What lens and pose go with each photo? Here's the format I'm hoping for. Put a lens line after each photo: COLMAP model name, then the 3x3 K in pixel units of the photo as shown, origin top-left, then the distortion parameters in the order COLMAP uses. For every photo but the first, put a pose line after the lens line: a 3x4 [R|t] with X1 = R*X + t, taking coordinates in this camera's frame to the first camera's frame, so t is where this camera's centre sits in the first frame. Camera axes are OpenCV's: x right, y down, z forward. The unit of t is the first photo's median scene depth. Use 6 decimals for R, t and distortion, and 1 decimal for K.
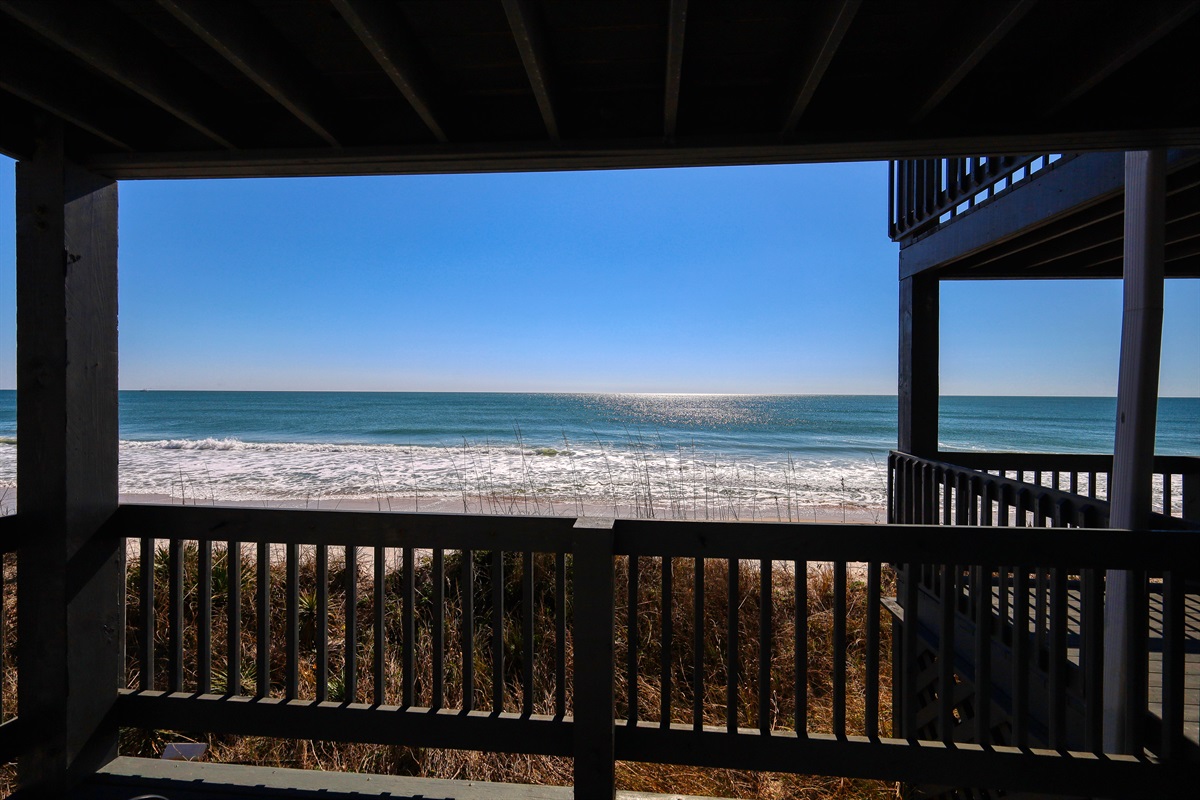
lens RADIAL K [[533.1, 0, 604.4], [0, 533.1, 398.6], [0, 0, 1]] dist [0.035283, 0.000401]
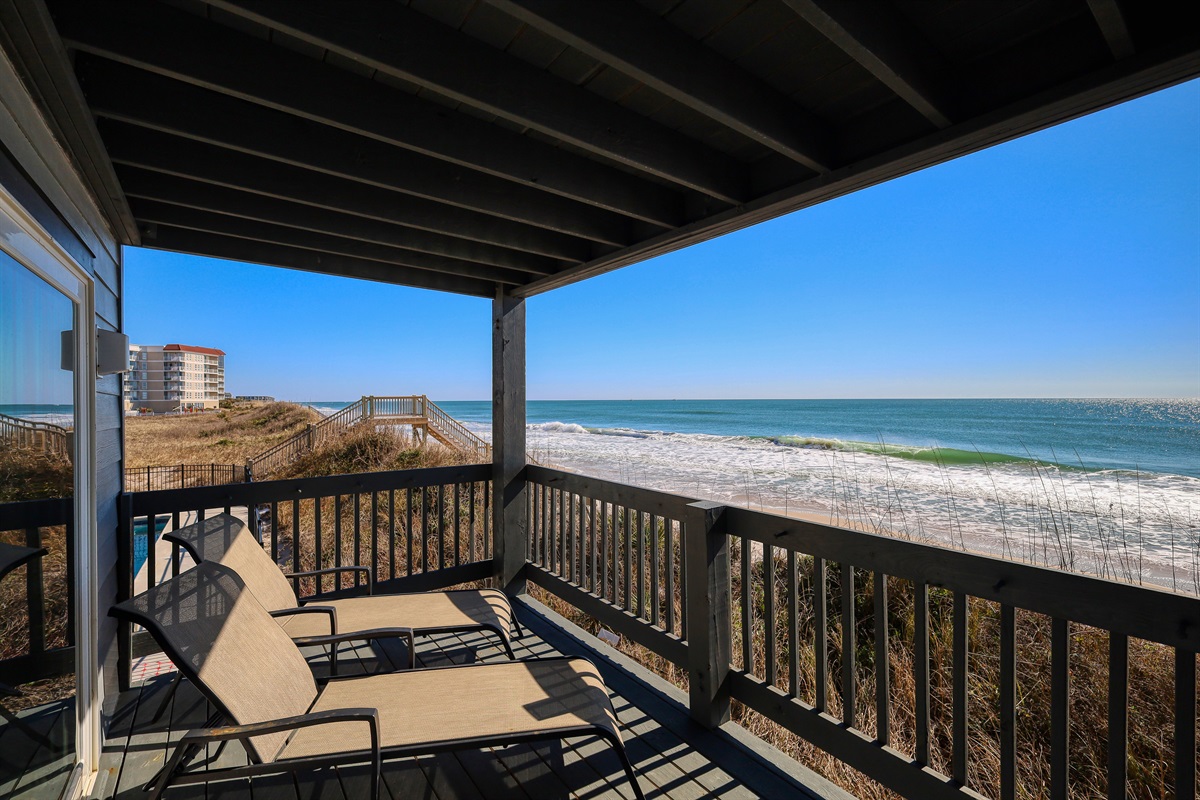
lens RADIAL K [[533.1, 0, 599.9], [0, 533.1, 406.6], [0, 0, 1]] dist [0.035283, 0.000401]
pose [[0.664517, -0.003461, -0.747265, 0.340761], [-0.008213, 0.999895, -0.011935, 0.005090], [0.747228, 0.014068, 0.664419, -0.032275]]
